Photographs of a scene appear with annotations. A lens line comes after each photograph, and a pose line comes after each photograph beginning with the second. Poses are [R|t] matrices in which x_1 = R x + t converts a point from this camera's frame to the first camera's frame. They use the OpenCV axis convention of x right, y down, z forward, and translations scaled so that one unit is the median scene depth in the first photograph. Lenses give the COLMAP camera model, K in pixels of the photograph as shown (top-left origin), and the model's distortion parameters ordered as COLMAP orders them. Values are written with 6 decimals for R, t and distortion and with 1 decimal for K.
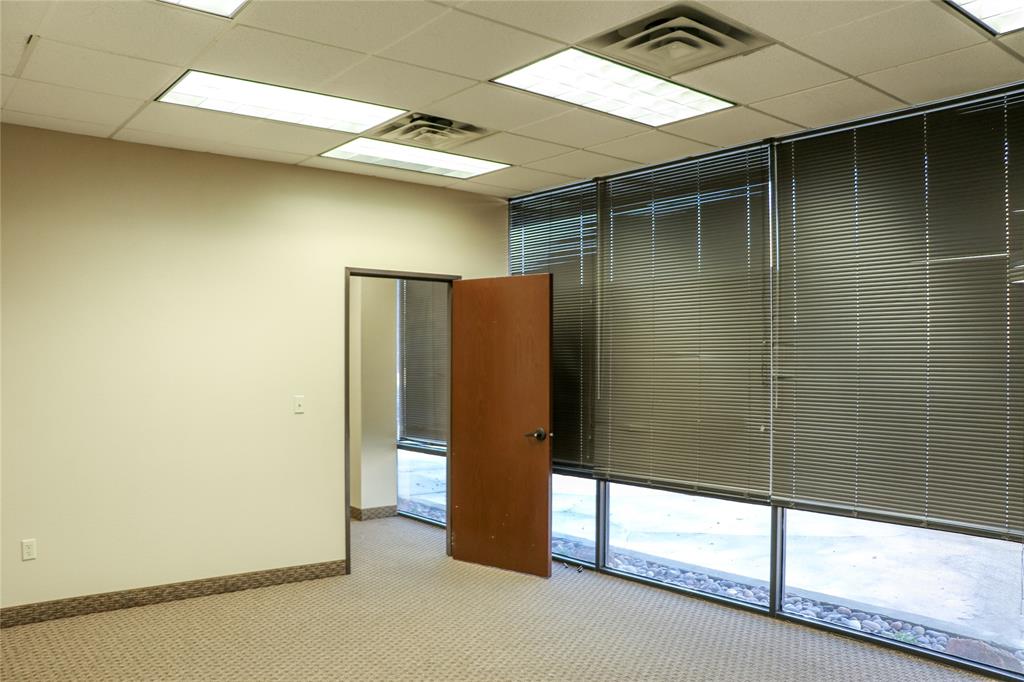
lens RADIAL K [[826.7, 0, 512.0], [0, 826.7, 341.0], [0, 0, 1]] dist [-0.167408, 0.138158]
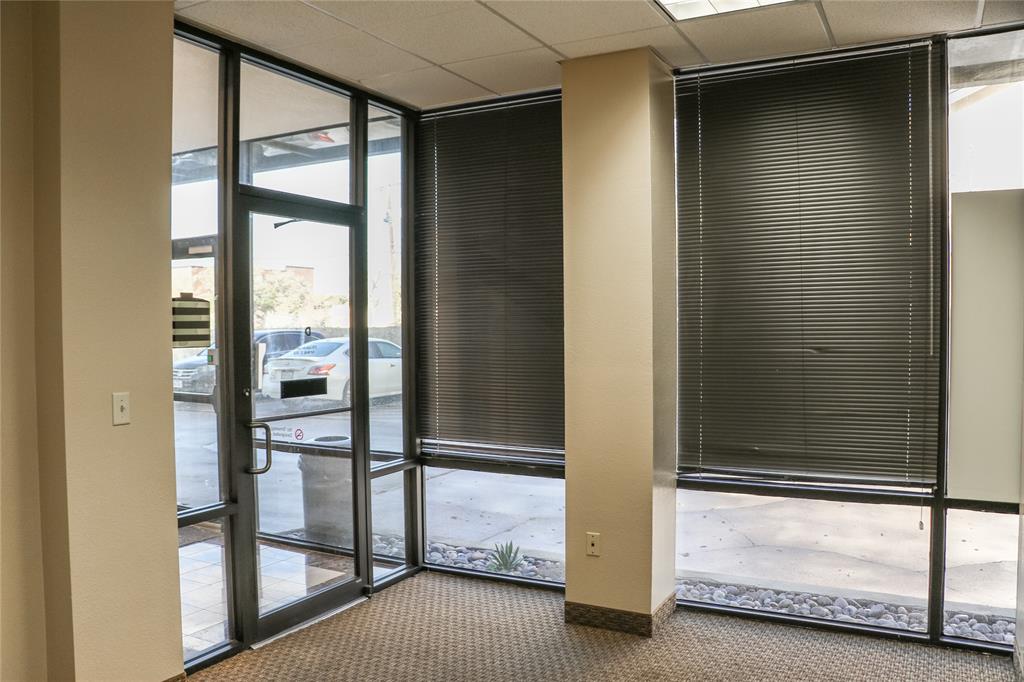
lens RADIAL K [[822.9, 0, 512.0], [0, 822.9, 341.0], [0, 0, 1]] dist [-0.068328, 0.000840]
pose [[0.917682, -0.017044, 0.396950, -0.368935], [-0.000404, 0.999039, 0.043829, 0.008724], [-0.397315, -0.040382, 0.916793, 0.450650]]
